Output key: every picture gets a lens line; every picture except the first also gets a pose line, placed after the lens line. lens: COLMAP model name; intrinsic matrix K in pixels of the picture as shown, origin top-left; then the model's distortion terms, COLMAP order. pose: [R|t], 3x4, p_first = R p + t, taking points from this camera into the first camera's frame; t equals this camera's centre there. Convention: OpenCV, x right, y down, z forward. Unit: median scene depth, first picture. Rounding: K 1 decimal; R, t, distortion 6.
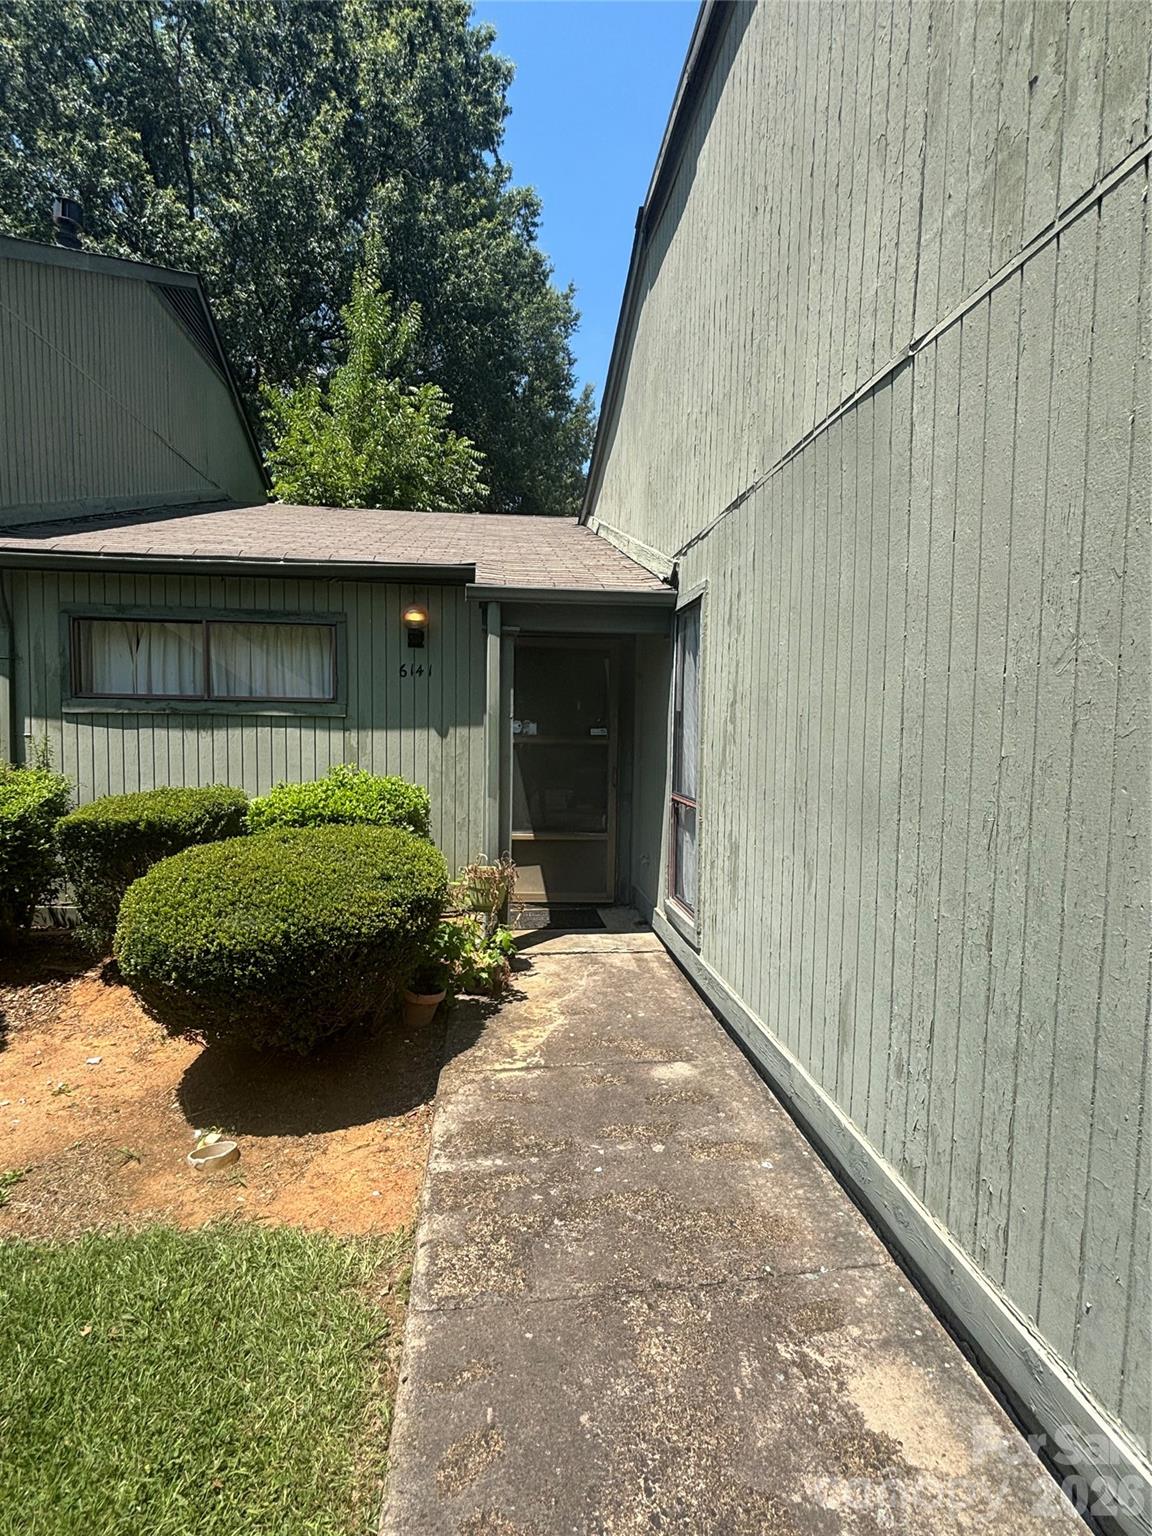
lens RADIAL K [[717.9, 0, 577.0], [0, 717.9, 767.9], [0, 0, 1]] dist [-0.009376, -0.001963]
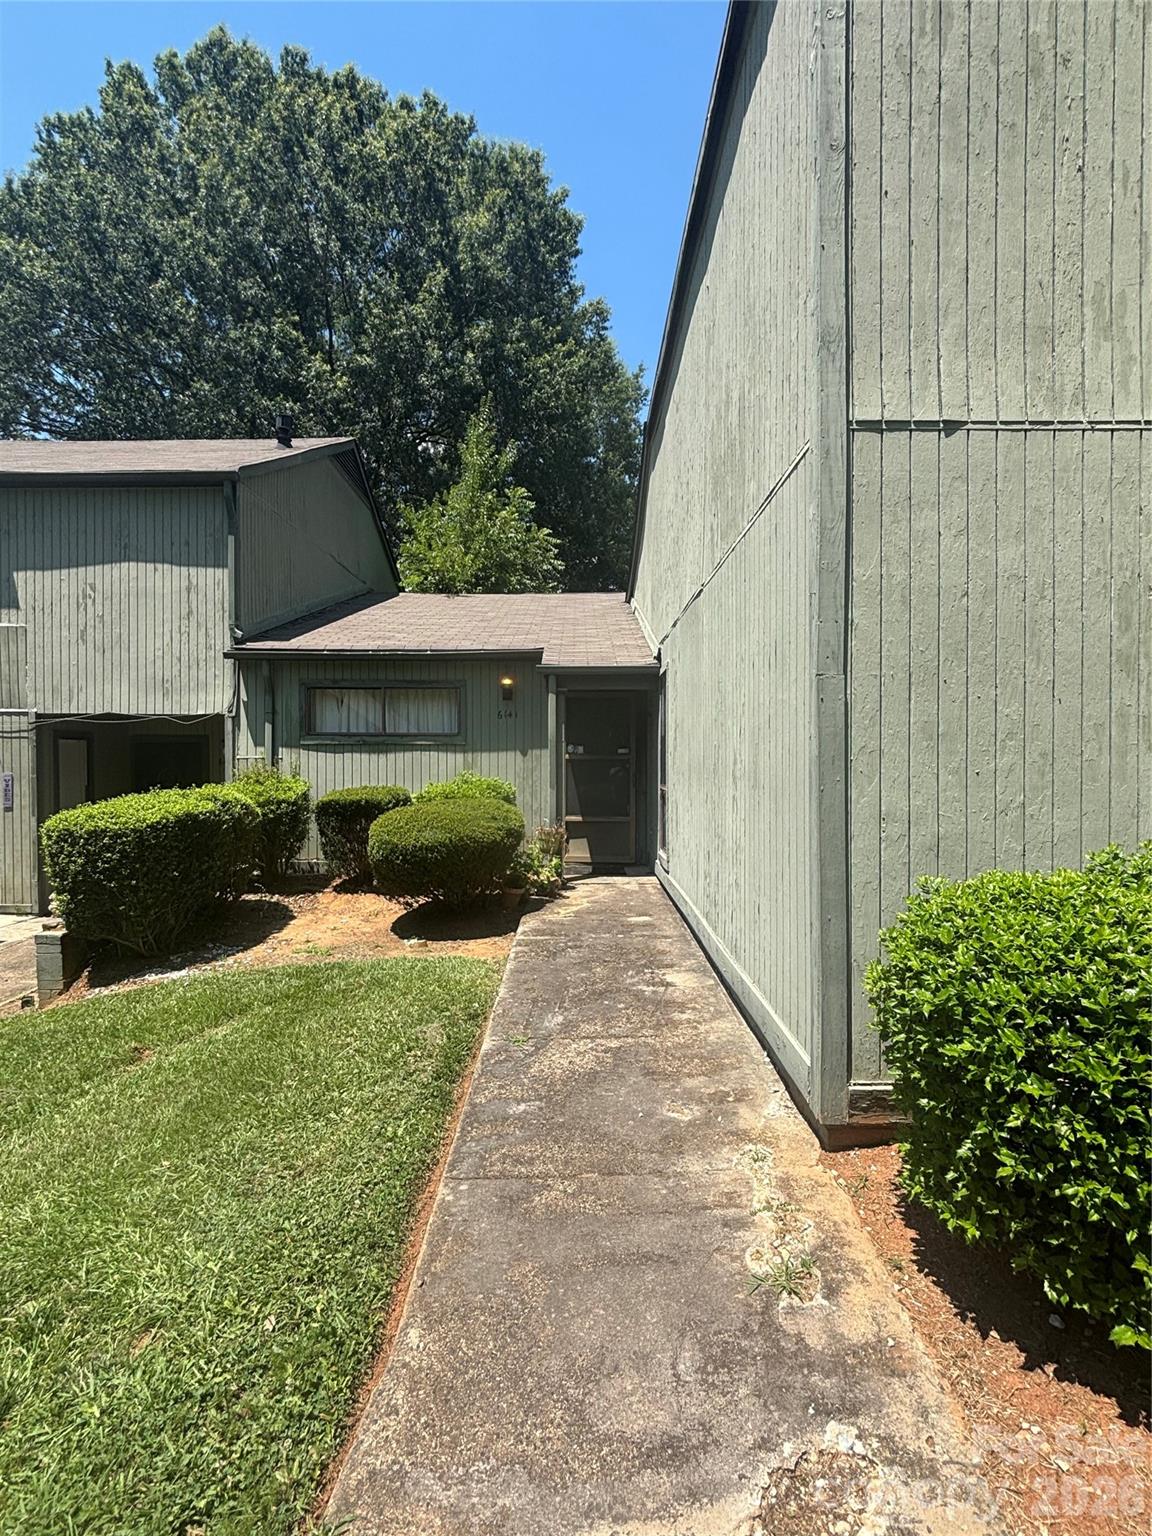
lens RADIAL K [[717.9, 0, 574.8], [0, 717.9, 764.9], [0, 0, 1]] dist [-0.009376, -0.001963]
pose [[0.992198, -0.014078, -0.123875, 0.119619], [0.007129, 0.998385, -0.056362, 0.066935], [0.124468, 0.055039, 0.990696, -0.556717]]
